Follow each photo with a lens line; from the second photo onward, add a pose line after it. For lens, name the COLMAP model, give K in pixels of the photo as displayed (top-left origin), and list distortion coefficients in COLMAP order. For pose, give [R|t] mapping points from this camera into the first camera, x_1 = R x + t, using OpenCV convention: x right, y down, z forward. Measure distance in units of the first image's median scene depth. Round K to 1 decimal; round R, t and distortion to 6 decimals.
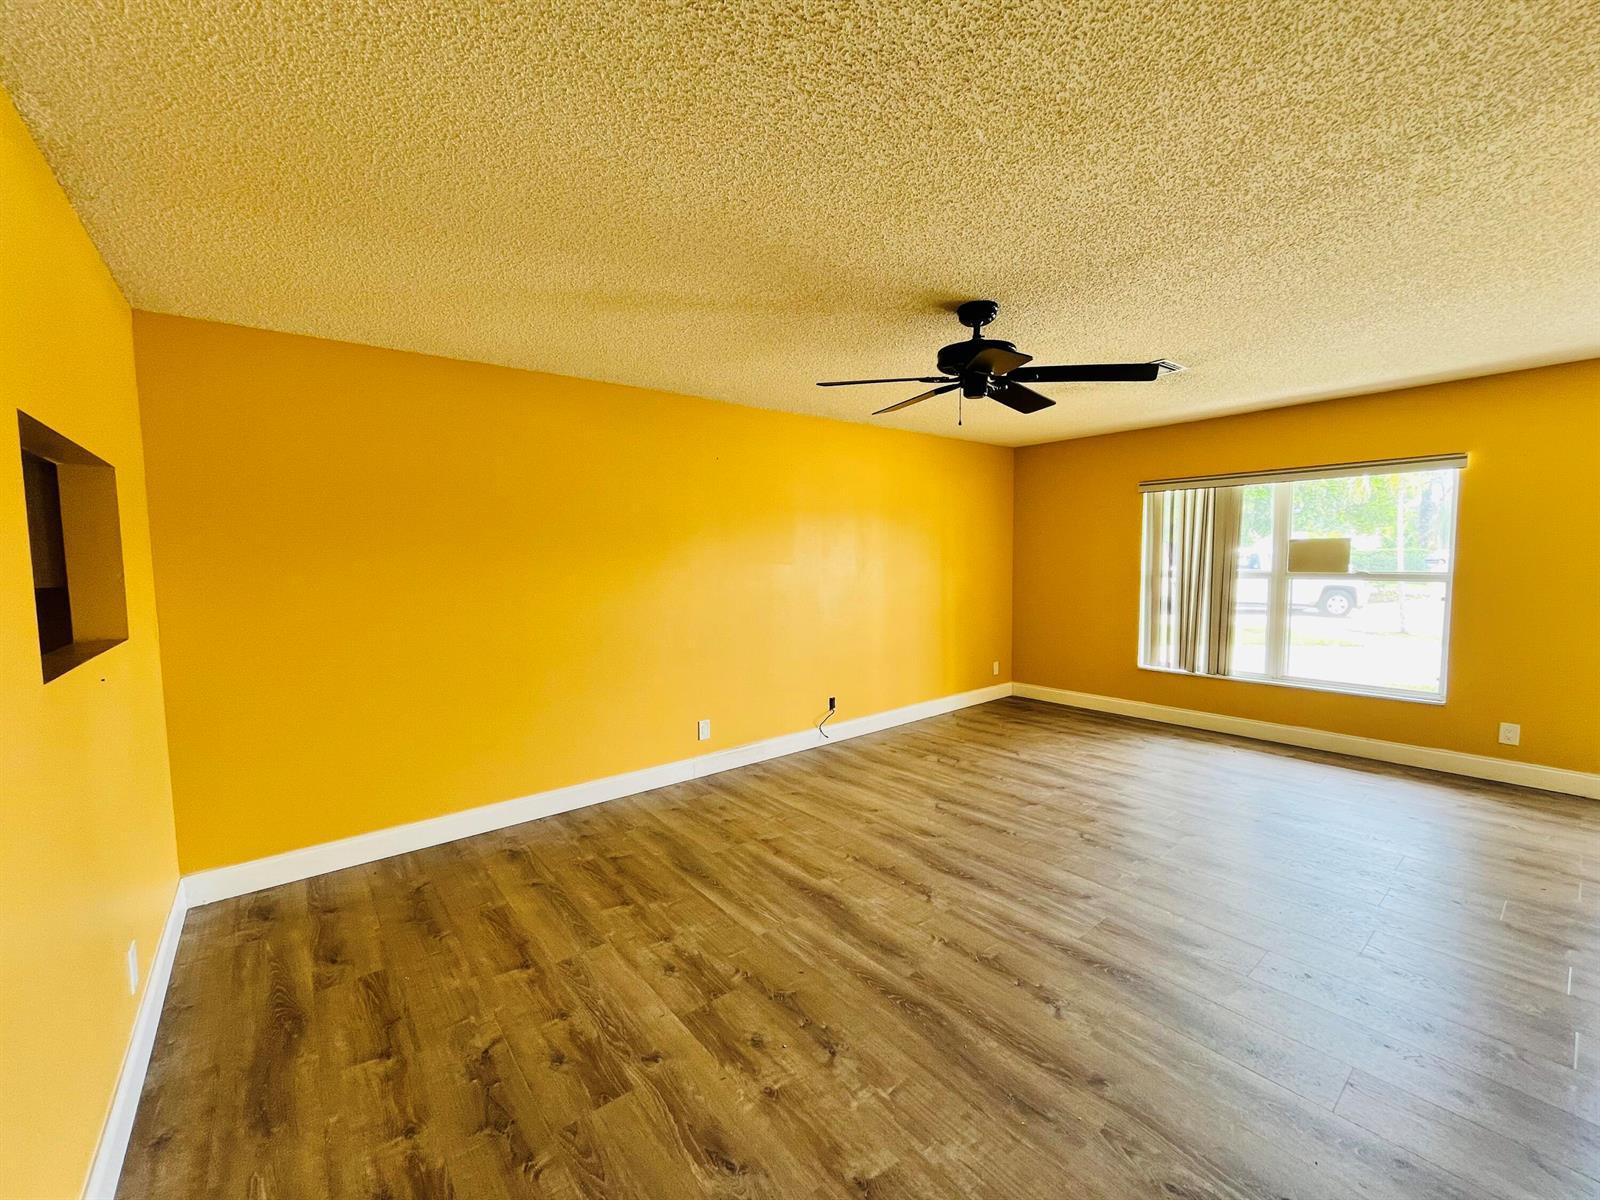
lens RADIAL K [[646.7, 0, 798.7], [0, 646.7, 596.1], [0, 0, 1]] dist [0.000568, 0.000401]
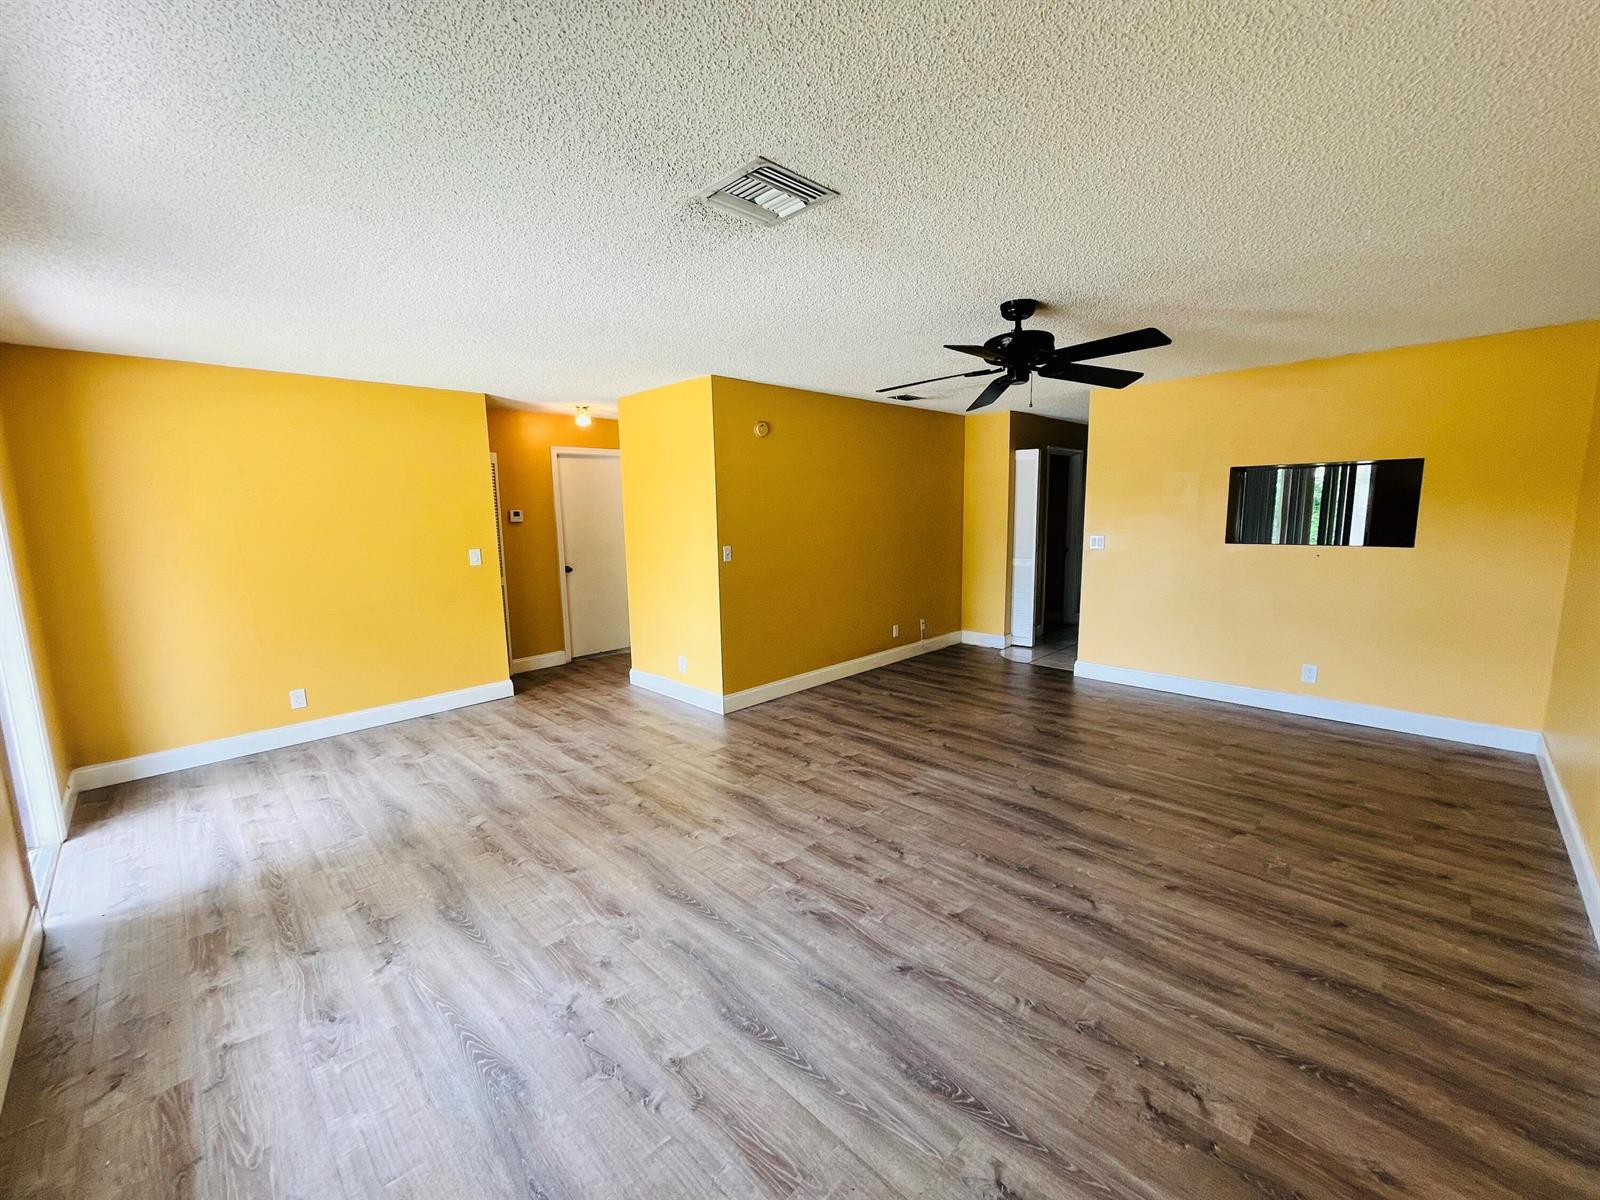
lens RADIAL K [[646.7, 0, 794.7], [0, 646.7, 604.1], [0, 0, 1]] dist [0.000568, 0.000401]
pose [[-0.994104, 0.049446, -0.096496, 0.580744], [0.027820, 0.976488, 0.213768, -0.135964], [0.104797, 0.209823, -0.972107, 1.578859]]
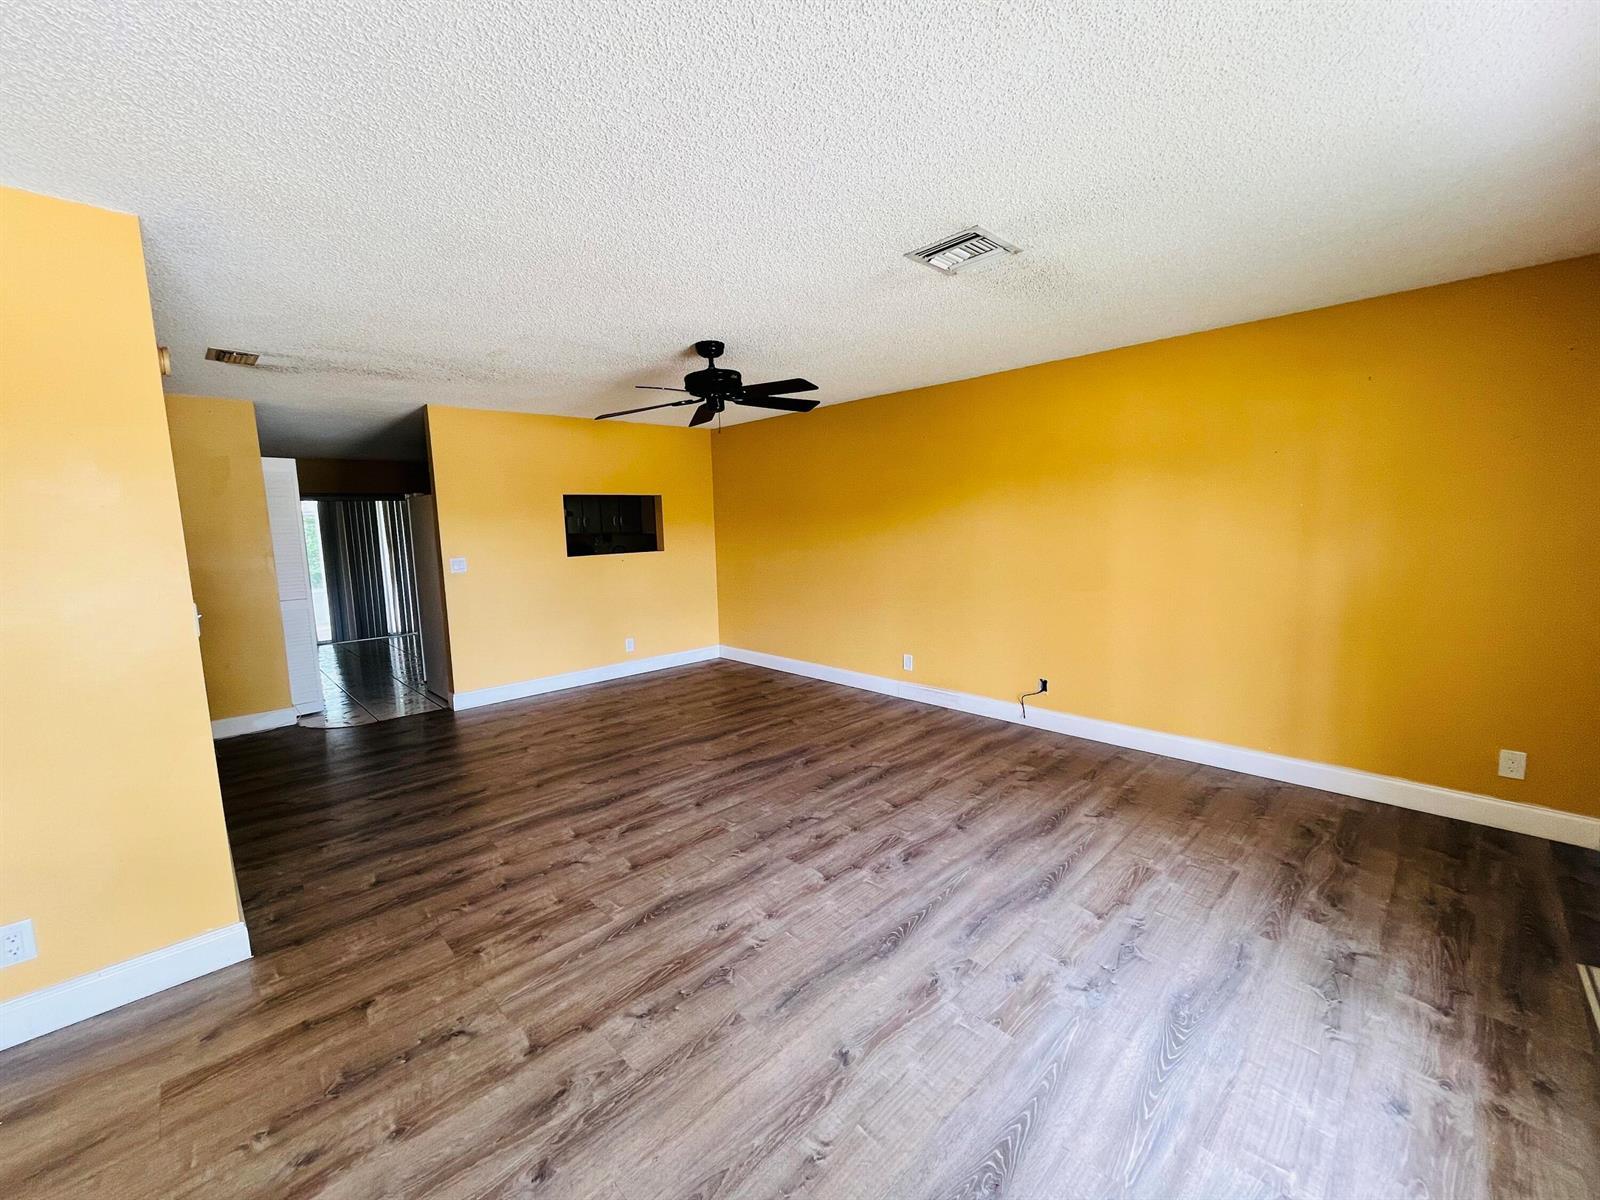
lens RADIAL K [[646.7, 0, 793.7], [0, 646.7, 600.4], [0, 0, 1]] dist [0.000568, 0.000401]
pose [[0.084190, 0.135701, -0.987166, 1.219839], [-0.038499, 0.990387, 0.132860, -0.078674], [0.995706, 0.026820, 0.088605, 0.781948]]
